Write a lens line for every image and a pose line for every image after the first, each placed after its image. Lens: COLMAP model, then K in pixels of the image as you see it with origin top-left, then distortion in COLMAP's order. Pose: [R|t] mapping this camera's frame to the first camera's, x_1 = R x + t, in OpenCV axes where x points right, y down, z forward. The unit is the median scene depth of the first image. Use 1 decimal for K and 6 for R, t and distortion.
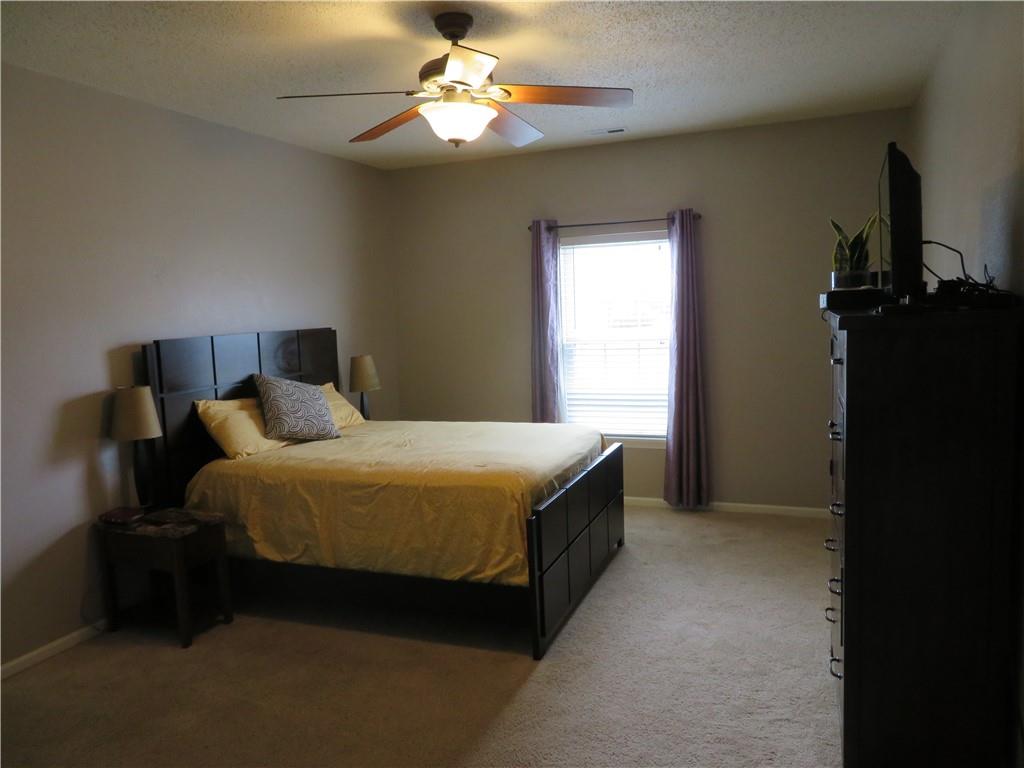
lens RADIAL K [[743.0, 0, 510.1], [0, 743.0, 380.6], [0, 0, 1]] dist [-0.004706, -0.000212]
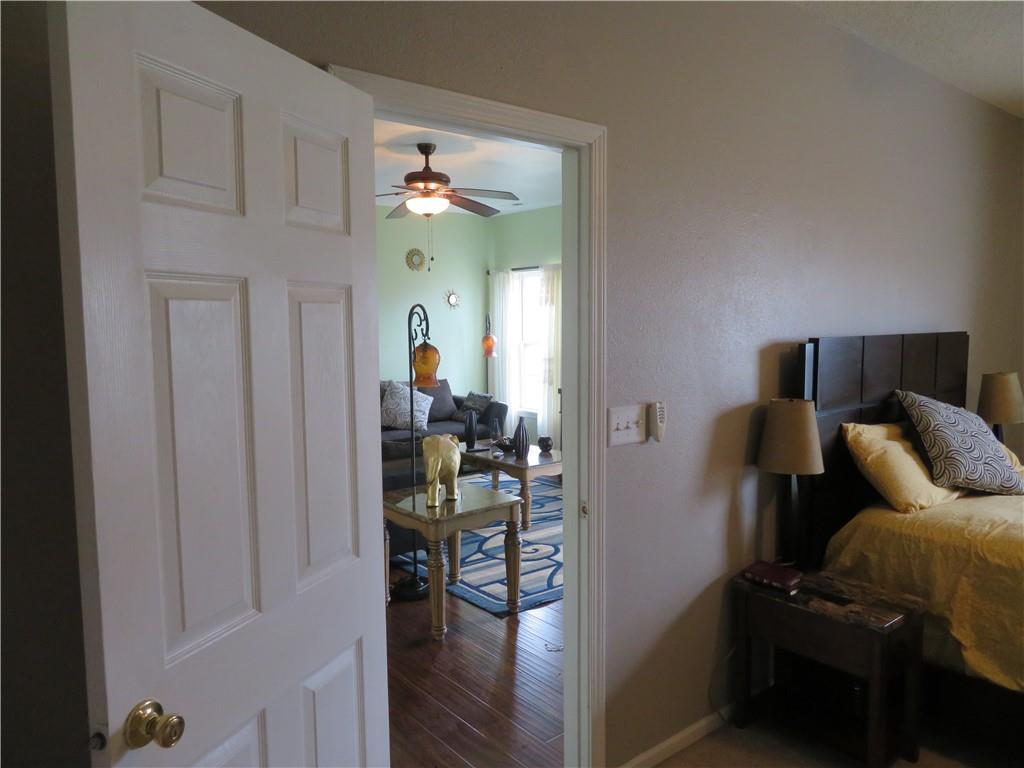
lens RADIAL K [[743.0, 0, 511.5], [0, 743.0, 386.2], [0, 0, 1]] dist [-0.004706, -0.000212]
pose [[0.883939, 0.069768, -0.462367, -0.386925], [-0.072156, 0.997315, 0.012544, 0.005327], [0.462001, 0.022275, 0.886600, 0.211081]]
